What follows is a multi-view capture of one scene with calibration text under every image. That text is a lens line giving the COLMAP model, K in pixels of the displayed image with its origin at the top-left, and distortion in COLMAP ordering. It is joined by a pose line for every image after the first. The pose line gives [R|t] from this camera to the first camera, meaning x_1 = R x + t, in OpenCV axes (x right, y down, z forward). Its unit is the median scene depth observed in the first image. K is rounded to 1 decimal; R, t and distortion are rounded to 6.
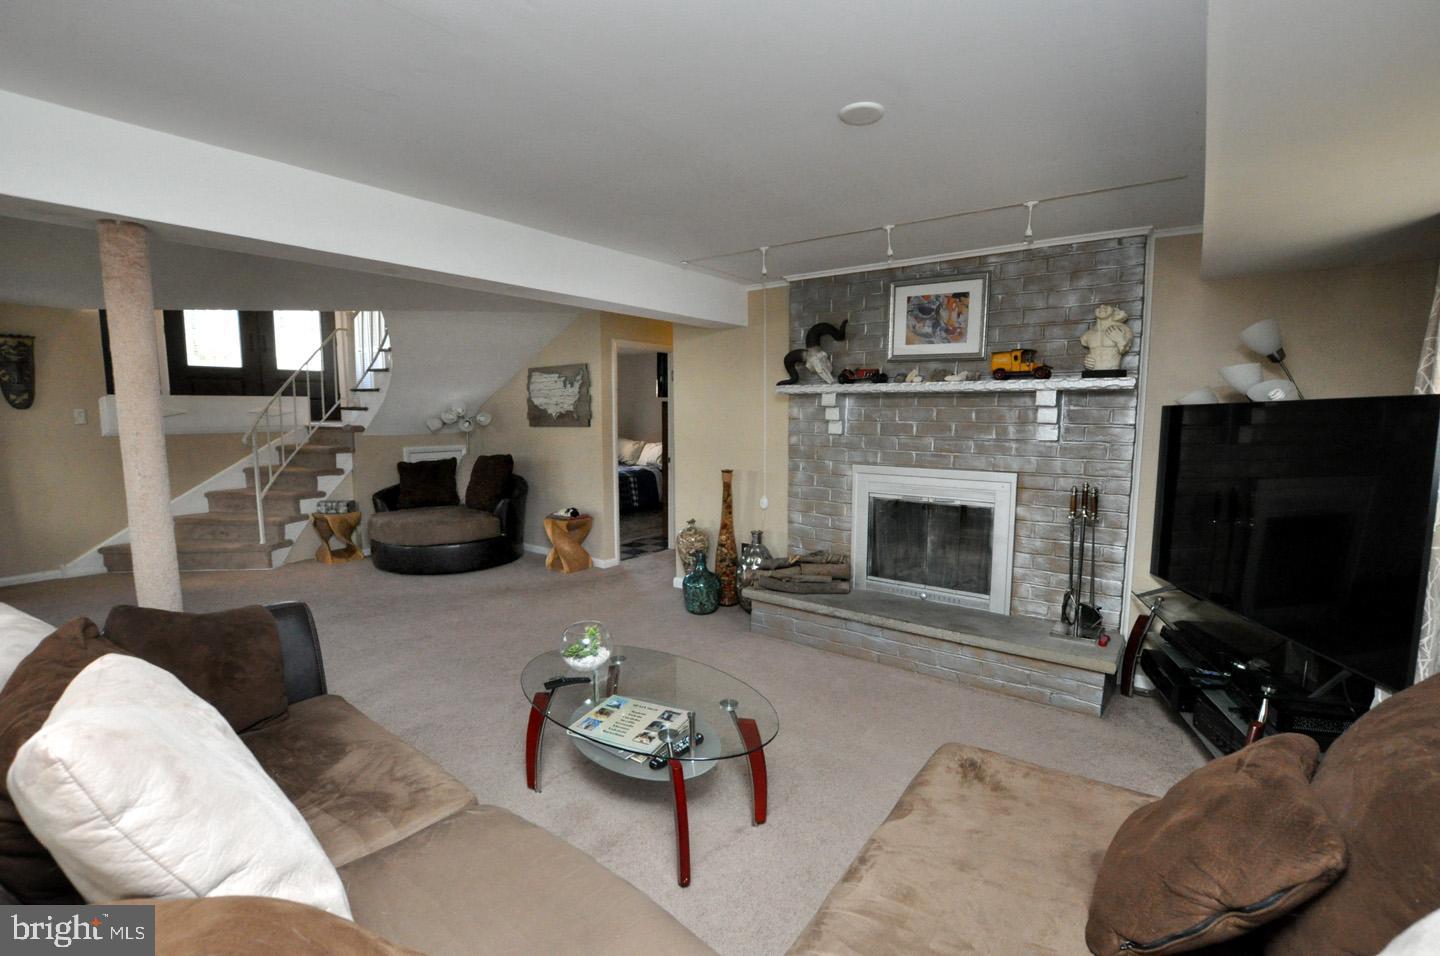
lens RADIAL K [[636.5, 0, 720.0], [0, 636.5, 478.0], [0, 0, 1]] dist [-0.015249, 0.000701]
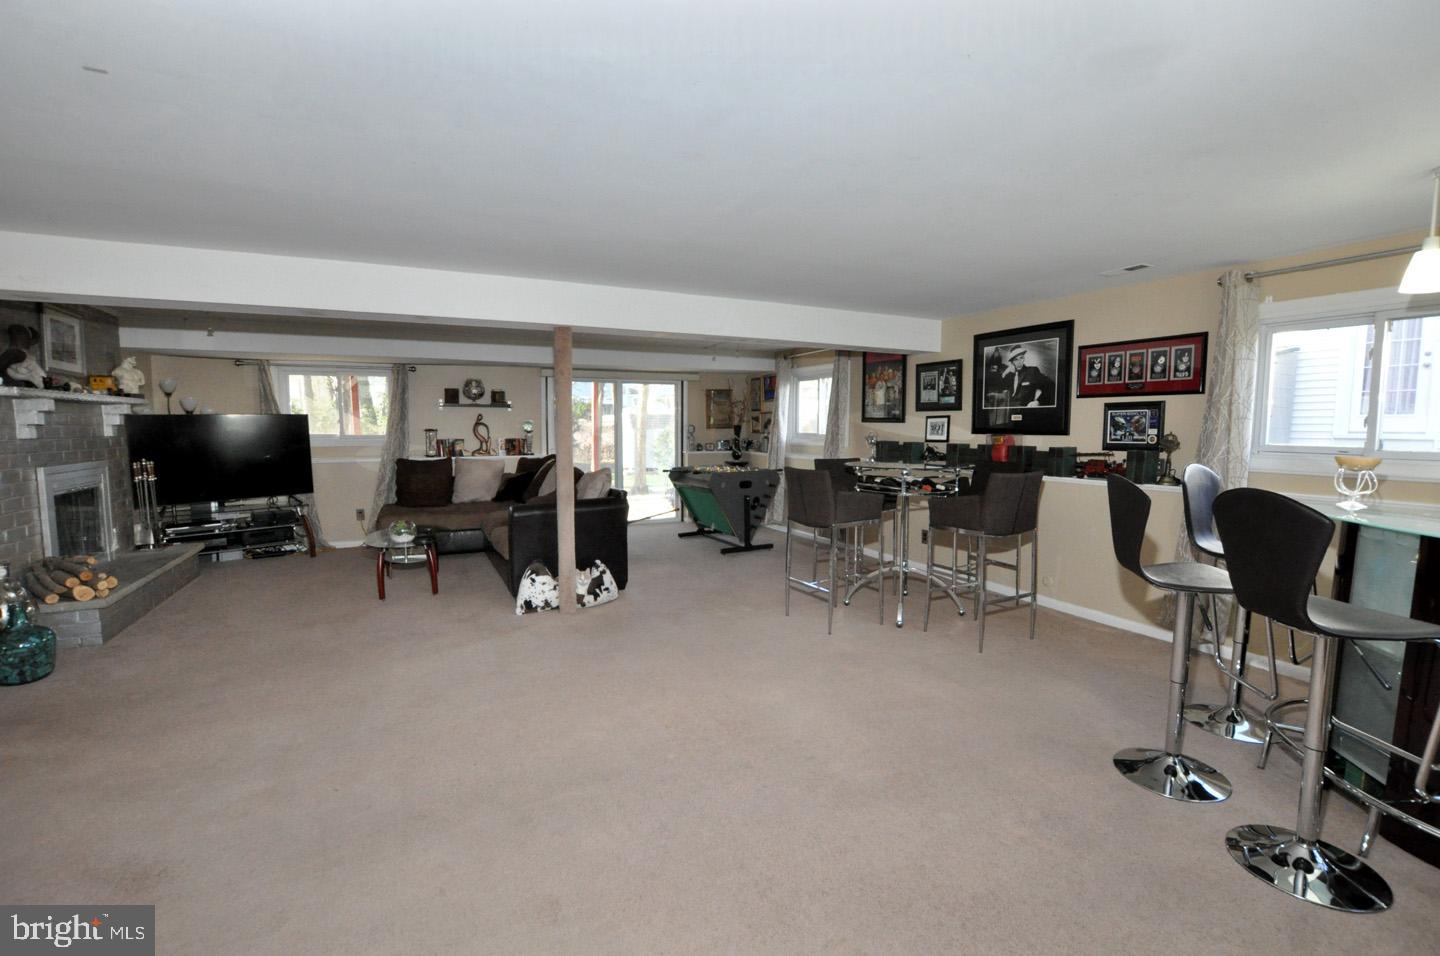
lens RADIAL K [[636.5, 0, 720.0], [0, 636.5, 478.0], [0, 0, 1]] dist [-0.015249, 0.000701]
pose [[-0.885025, -0.038634, 0.463937, -1.252890], [0.050852, 0.982565, 0.178830, -0.132266], [-0.462758, 0.181861, -0.867630, 1.391157]]
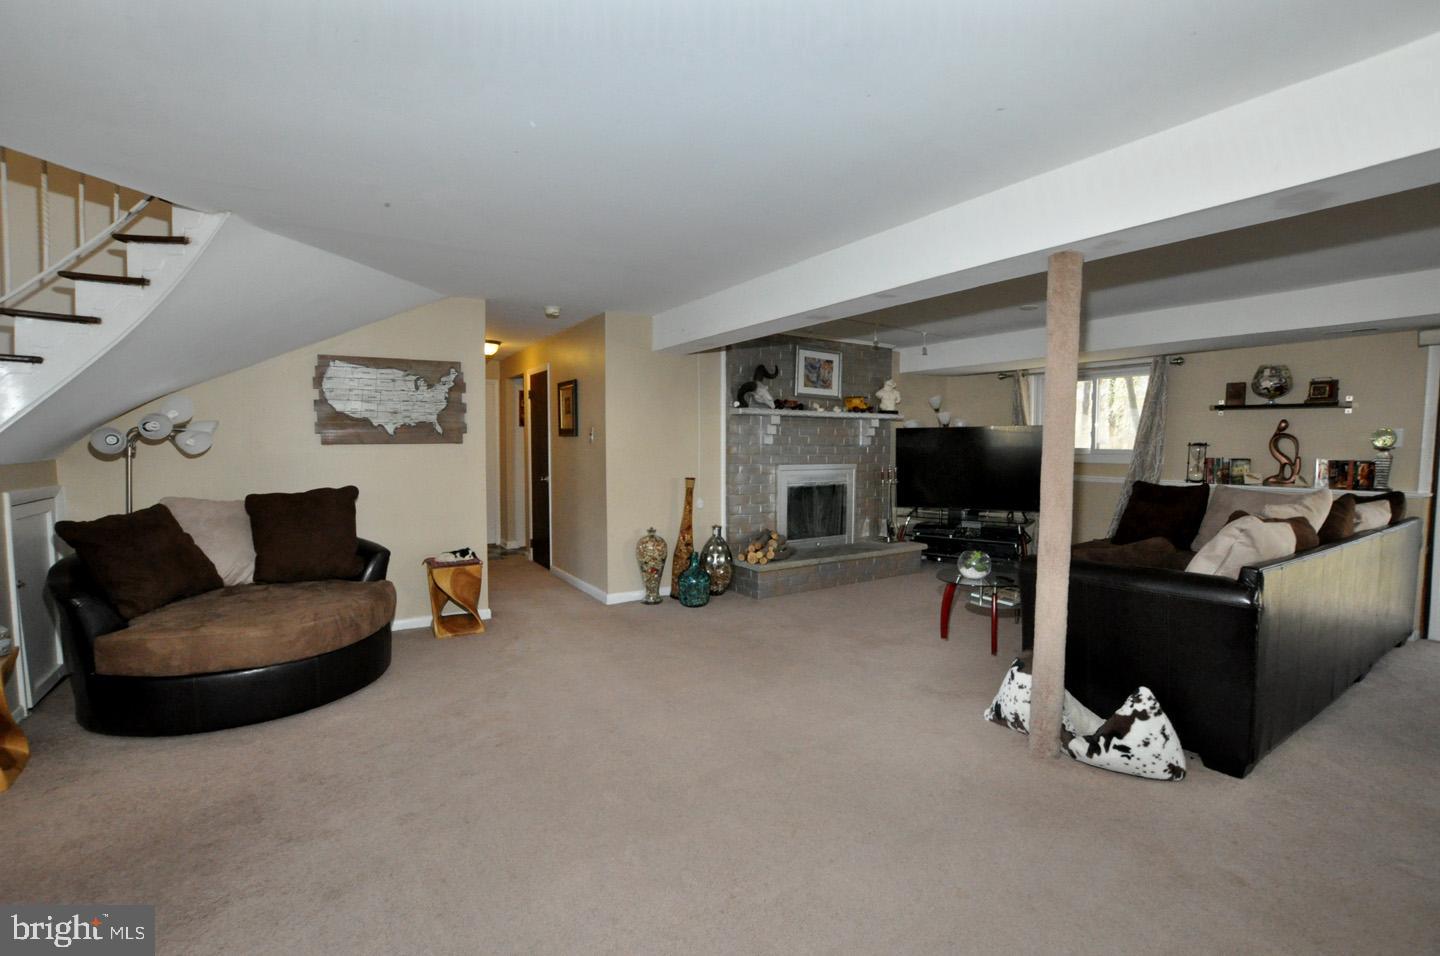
lens RADIAL K [[636.5, 0, 720.0], [0, 636.5, 478.0], [0, 0, 1]] dist [-0.015249, 0.000701]
pose [[0.341240, -0.049478, 0.938673, -1.205251], [0.095549, 0.995267, 0.017726, -0.031387], [-0.935107, 0.083641, 0.344352, 0.639189]]
